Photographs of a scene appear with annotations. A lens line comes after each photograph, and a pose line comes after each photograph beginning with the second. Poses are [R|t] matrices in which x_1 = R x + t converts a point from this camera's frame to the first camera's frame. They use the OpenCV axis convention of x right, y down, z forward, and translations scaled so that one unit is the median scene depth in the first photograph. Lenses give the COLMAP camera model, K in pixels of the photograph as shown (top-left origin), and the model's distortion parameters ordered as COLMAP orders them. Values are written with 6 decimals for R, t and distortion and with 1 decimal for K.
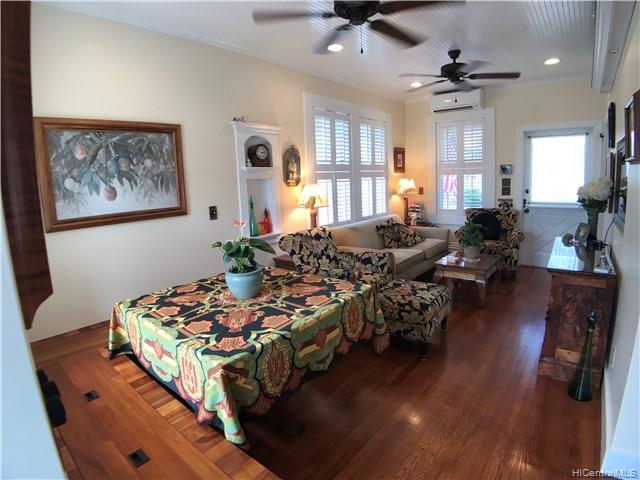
lens RADIAL K [[338.2, 0, 318.7], [0, 338.2, 232.4], [0, 0, 1]] dist [-0.131716, 0.016714]
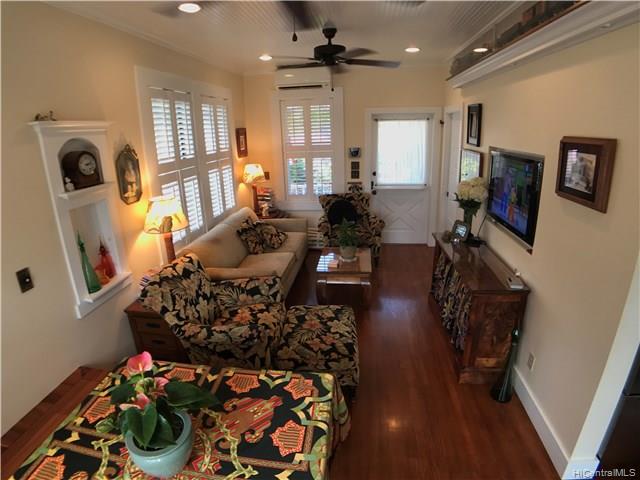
lens RADIAL K [[338.2, 0, 318.7], [0, 338.2, 232.4], [0, 0, 1]] dist [-0.131716, 0.016714]
pose [[0.842234, -0.143820, 0.519575, -0.111364], [0.079708, 0.986388, 0.143827, -0.142220], [-0.533187, -0.079722, 0.842232, 0.216867]]
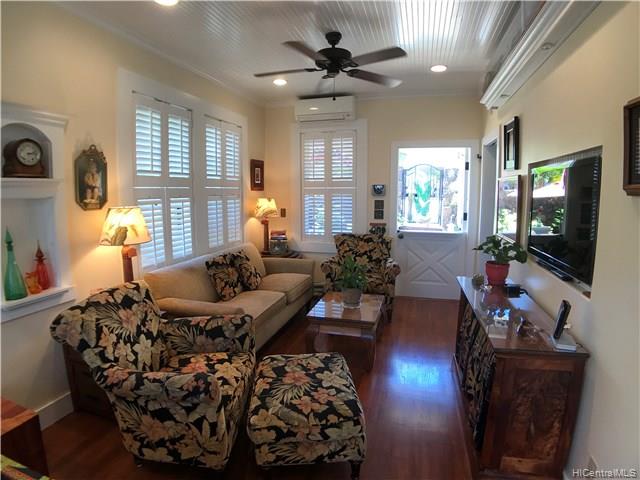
lens RADIAL K [[338.2, 0, 318.7], [0, 338.2, 232.4], [0, 0, 1]] dist [-0.131716, 0.016714]
pose [[0.914231, -0.007536, 0.405124, 0.068307], [0.025289, 0.998939, -0.038487, -0.061437], [-0.404404, 0.045431, 0.913451, 0.291954]]
